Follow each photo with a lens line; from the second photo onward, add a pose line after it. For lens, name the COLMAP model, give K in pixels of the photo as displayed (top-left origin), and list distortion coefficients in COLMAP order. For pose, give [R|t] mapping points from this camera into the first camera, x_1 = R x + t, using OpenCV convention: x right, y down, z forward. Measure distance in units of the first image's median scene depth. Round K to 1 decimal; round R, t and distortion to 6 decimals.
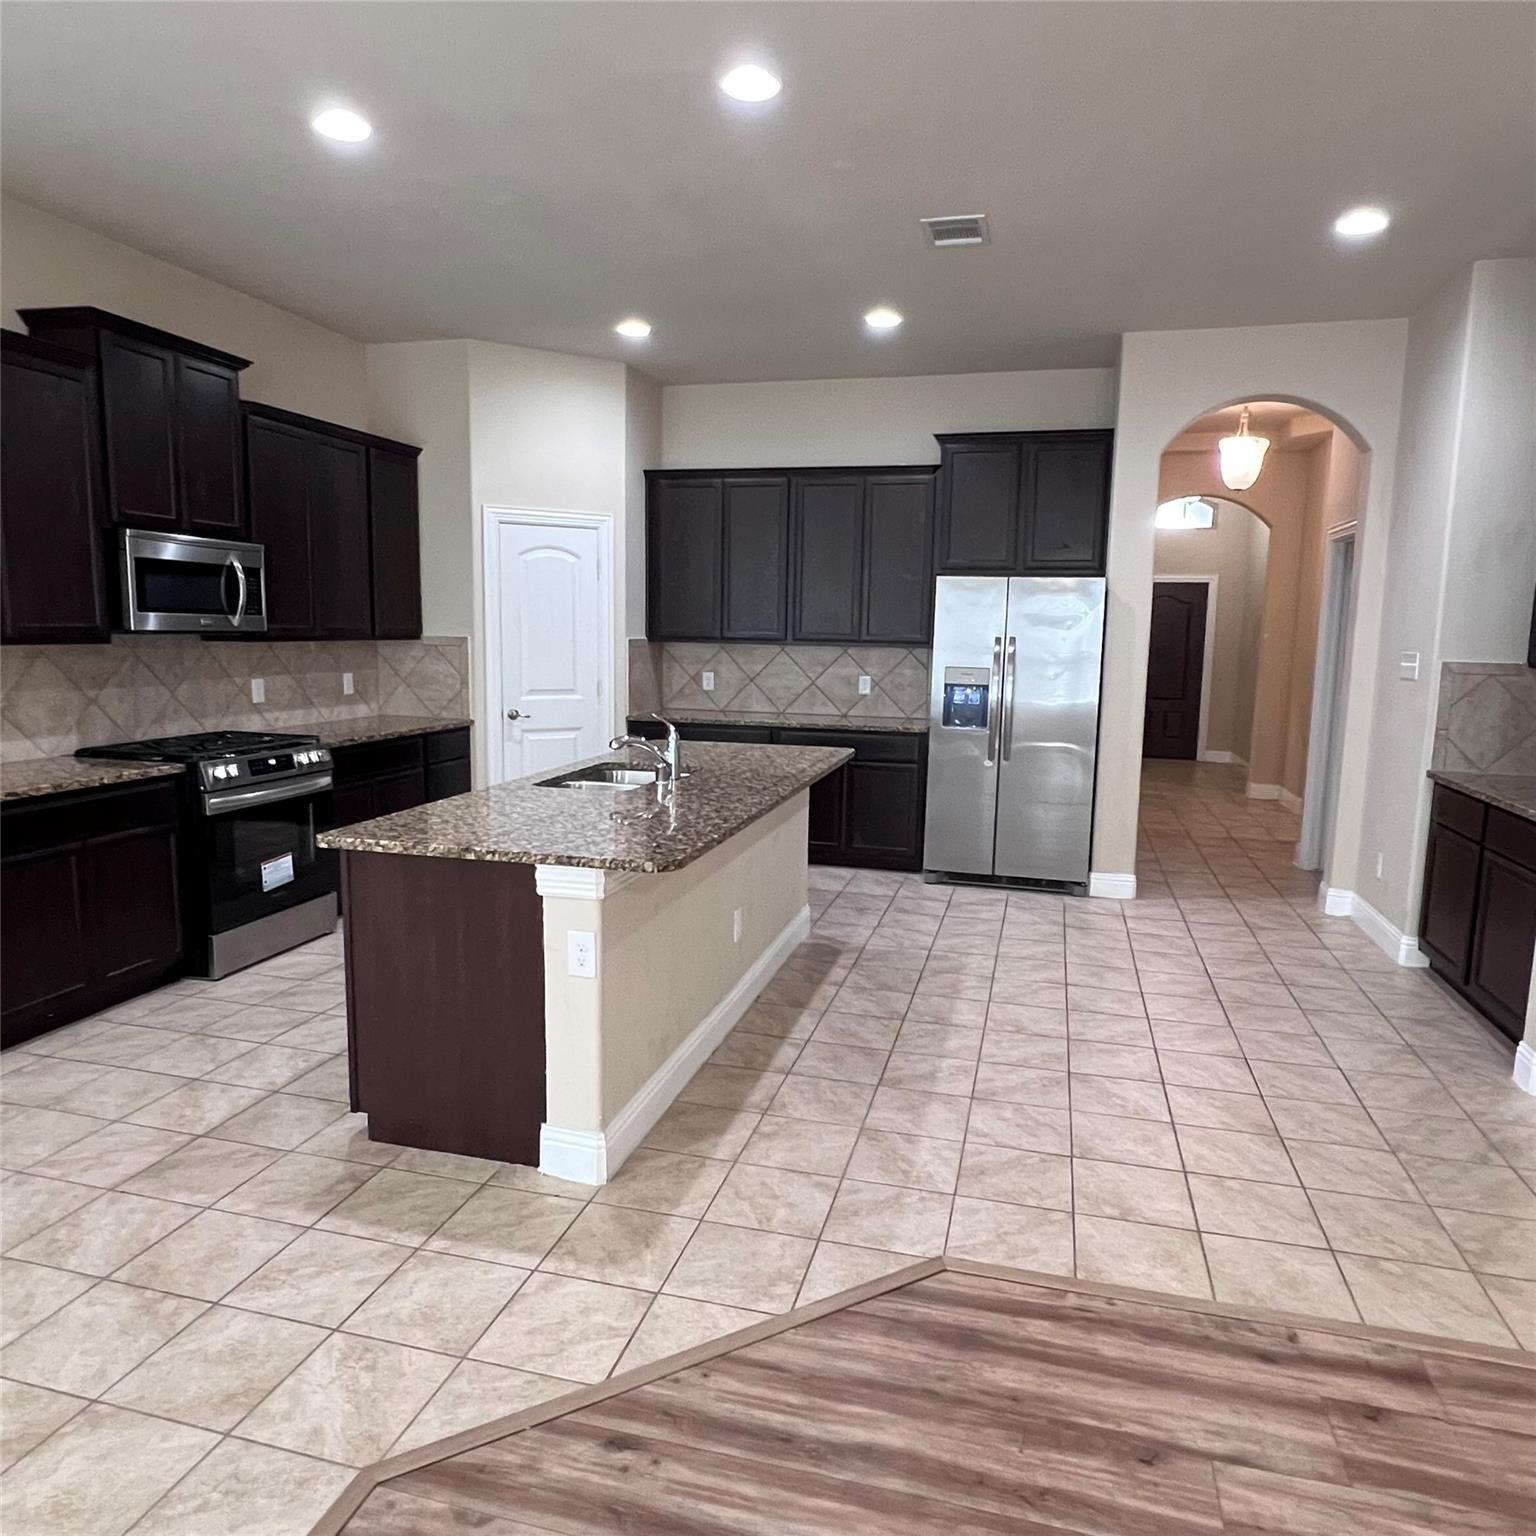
lens RADIAL K [[1082.5, 0, 760.8], [0, 1082.5, 770.7], [0, 0, 1]] dist [-0.005188, -0.002238]
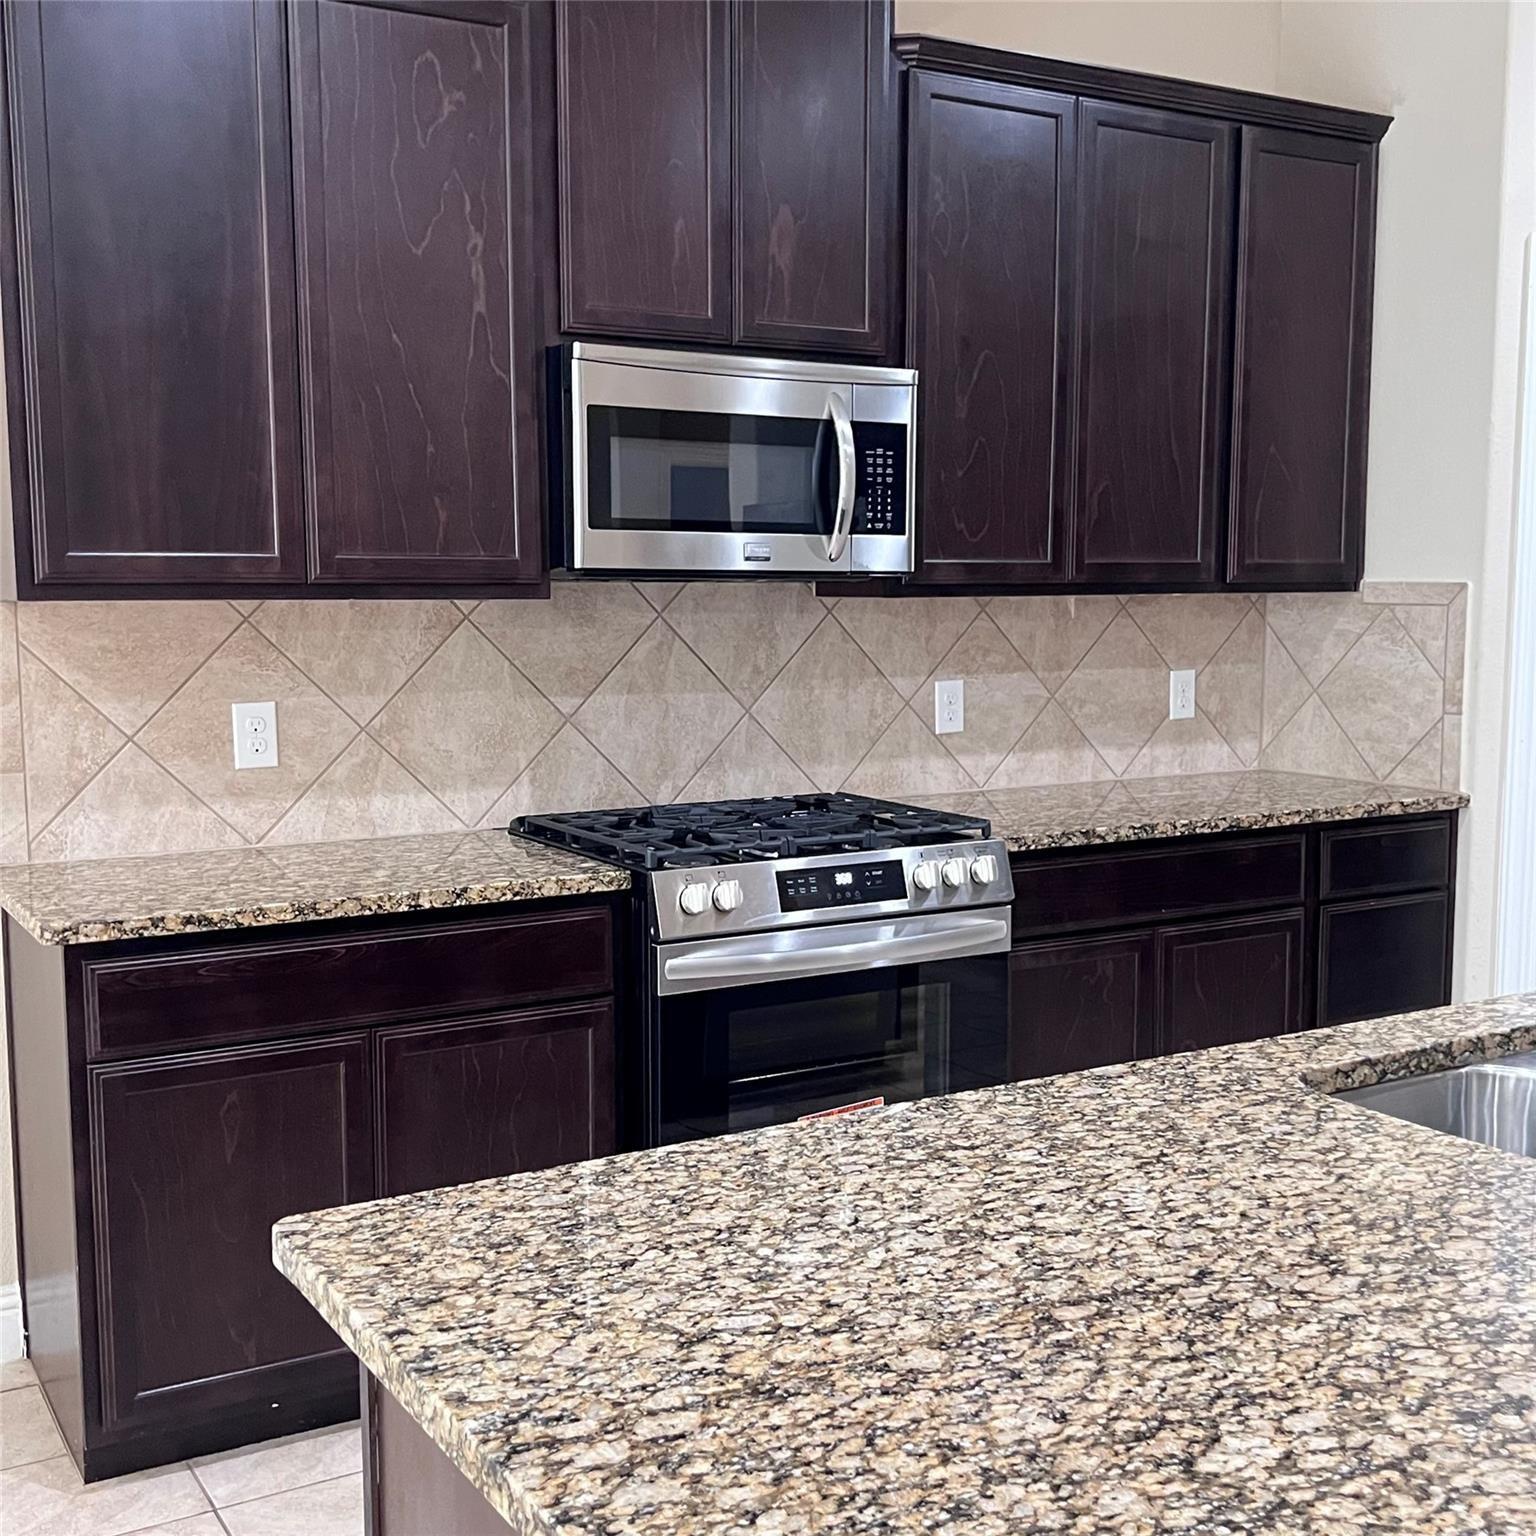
lens RADIAL K [[1853.4, 0, 775.5], [0, 1853.4, 767.9], [0, 0, 1]] dist [0.054773, 0.000000]
pose [[0.720958, 0.052983, -0.690951, 0.023189], [-0.078272, 0.996918, -0.005226, -0.042325], [0.688544, 0.057849, 0.722883, 0.427458]]
